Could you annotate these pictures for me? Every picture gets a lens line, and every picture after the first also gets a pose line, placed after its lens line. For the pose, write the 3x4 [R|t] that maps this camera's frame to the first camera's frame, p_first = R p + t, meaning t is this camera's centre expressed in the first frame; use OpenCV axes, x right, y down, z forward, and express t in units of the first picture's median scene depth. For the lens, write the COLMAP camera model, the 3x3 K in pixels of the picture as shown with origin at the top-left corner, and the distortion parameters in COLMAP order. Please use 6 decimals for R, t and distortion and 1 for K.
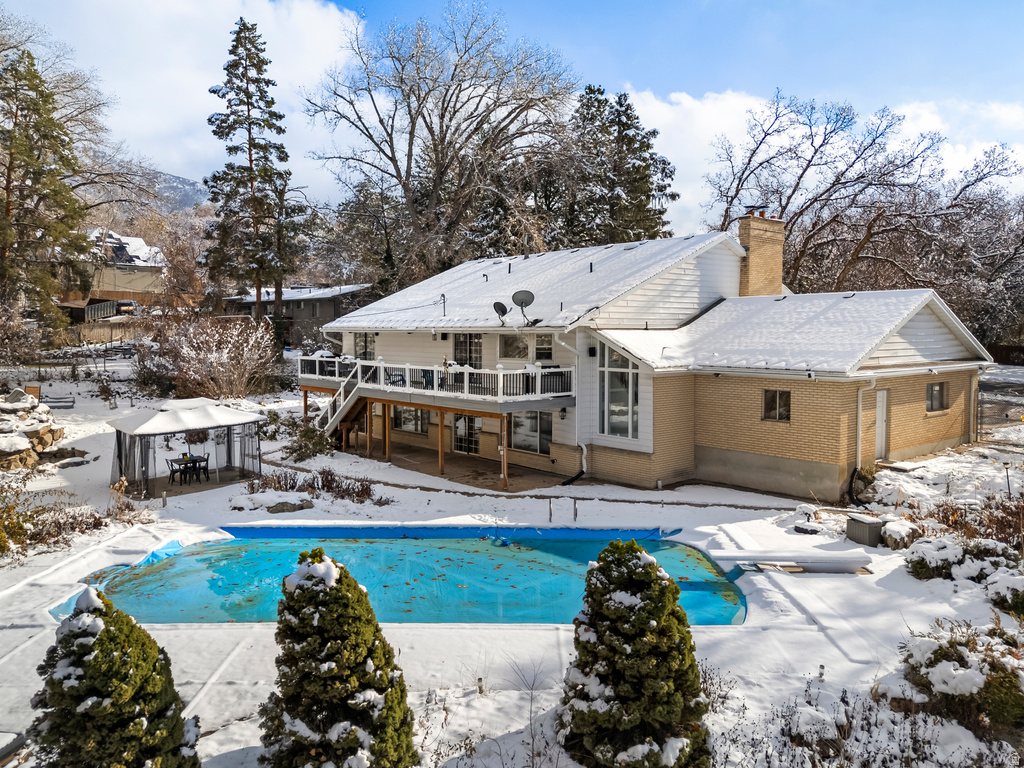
lens RADIAL K [[761.9, 0, 513.7], [0, 761.9, 362.9], [0, 0, 1]] dist [0.034625, -0.001632]
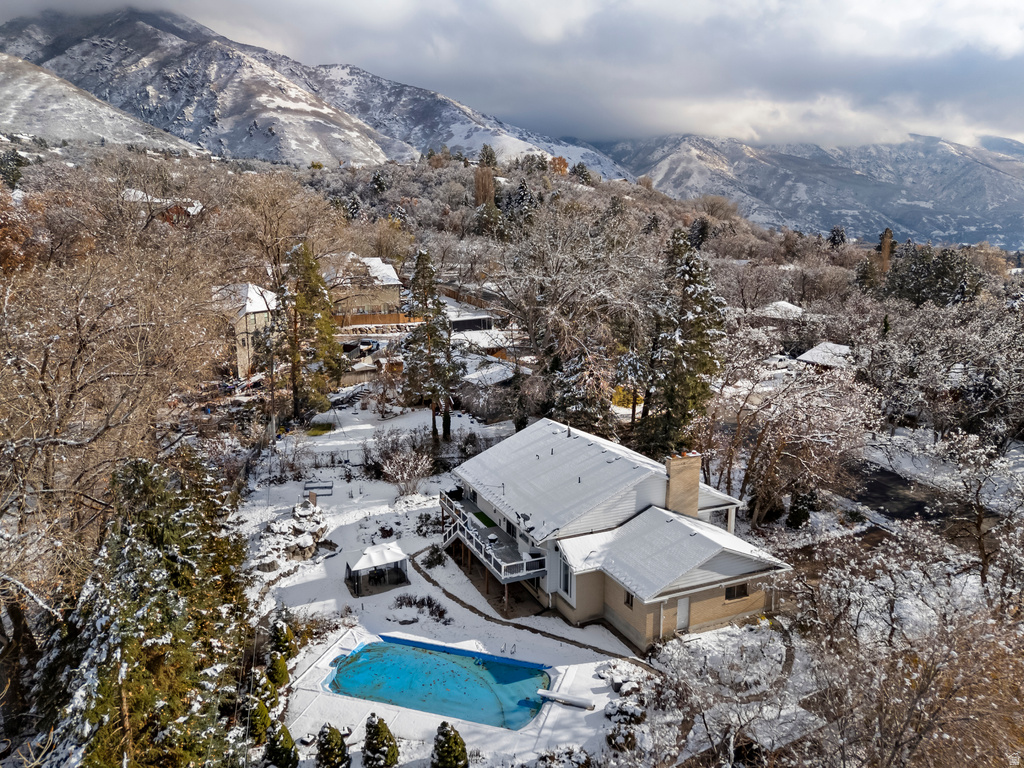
lens RADIAL K [[757.9, 0, 512.0], [0, 757.9, 384.0], [0, 0, 1]] dist [-0.001448, -0.001540]
pose [[0.955369, 0.052528, -0.290708, 0.622675], [-0.003465, 0.985989, 0.166772, -0.880490], [0.295395, -0.158321, 0.942166, -0.950315]]
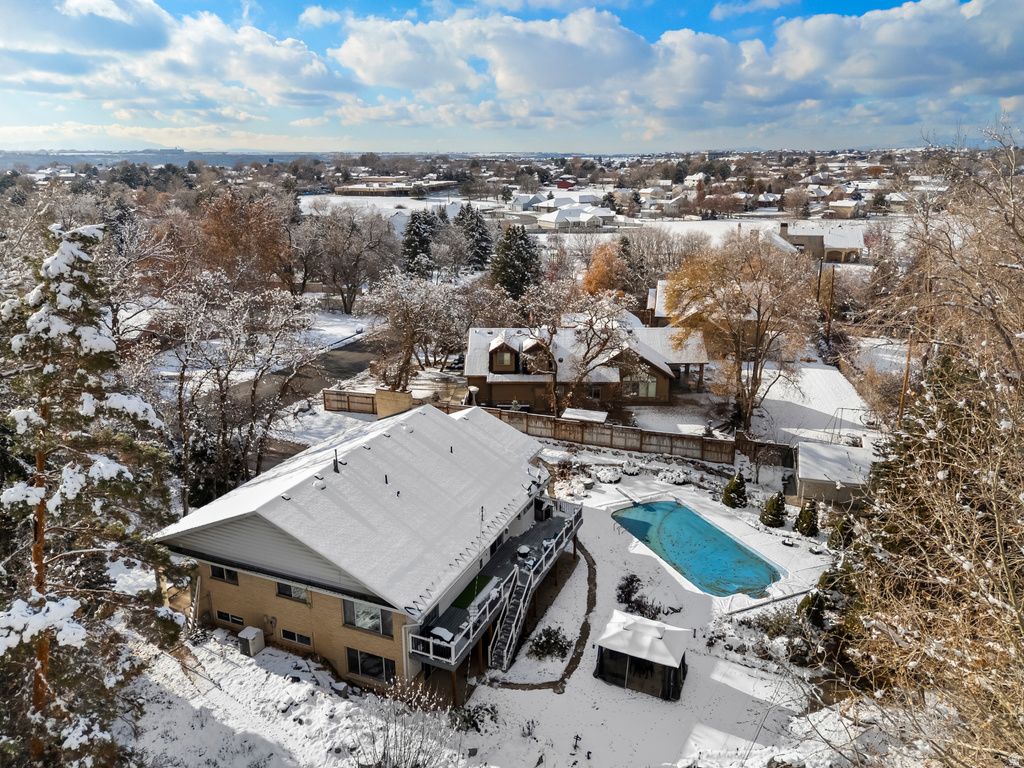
lens RADIAL K [[757.9, 0, 512.0], [0, 757.9, 384.0], [0, 0, 1]] dist [-0.001448, -0.001540]
pose [[-0.427303, -0.267700, 0.863567, -1.601568], [0.035831, 0.949394, 0.312036, -0.986128], [-0.903398, 0.164276, -0.396088, 1.901785]]
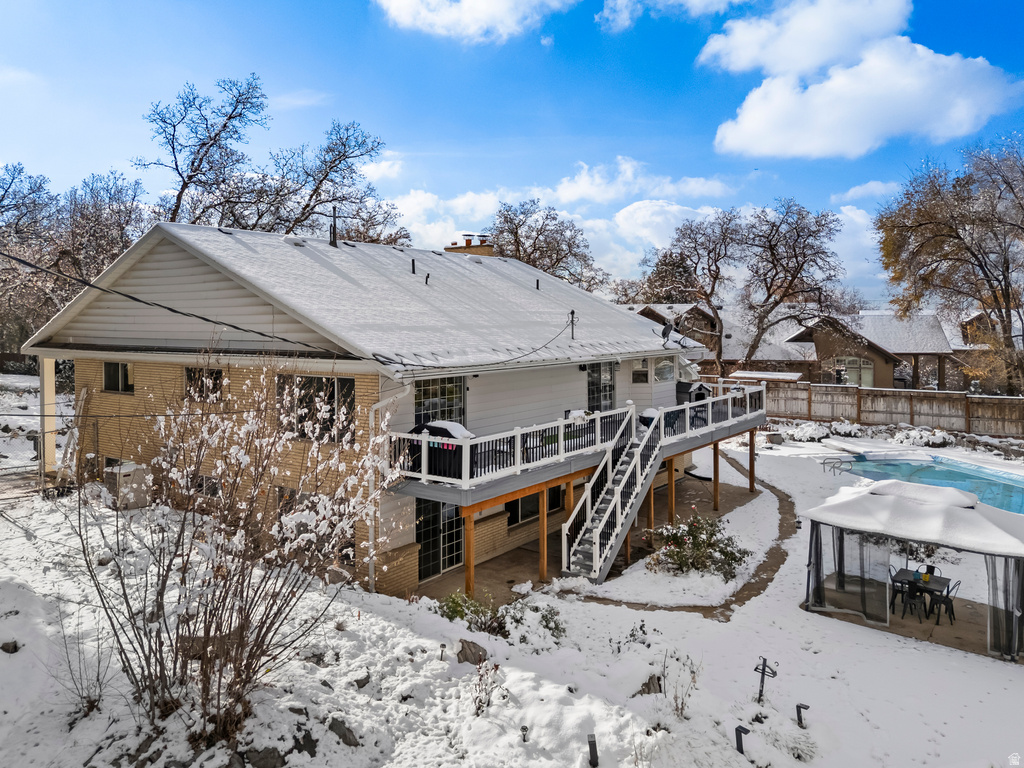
lens RADIAL K [[757.9, 0, 512.0], [0, 757.9, 384.0], [0, 0, 1]] dist [-0.001448, -0.001540]
pose [[-0.217005, -0.012095, 0.976095, -1.058861], [0.033391, 0.999246, 0.019806, -0.098981], [-0.975599, 0.036890, -0.216438, 1.604877]]
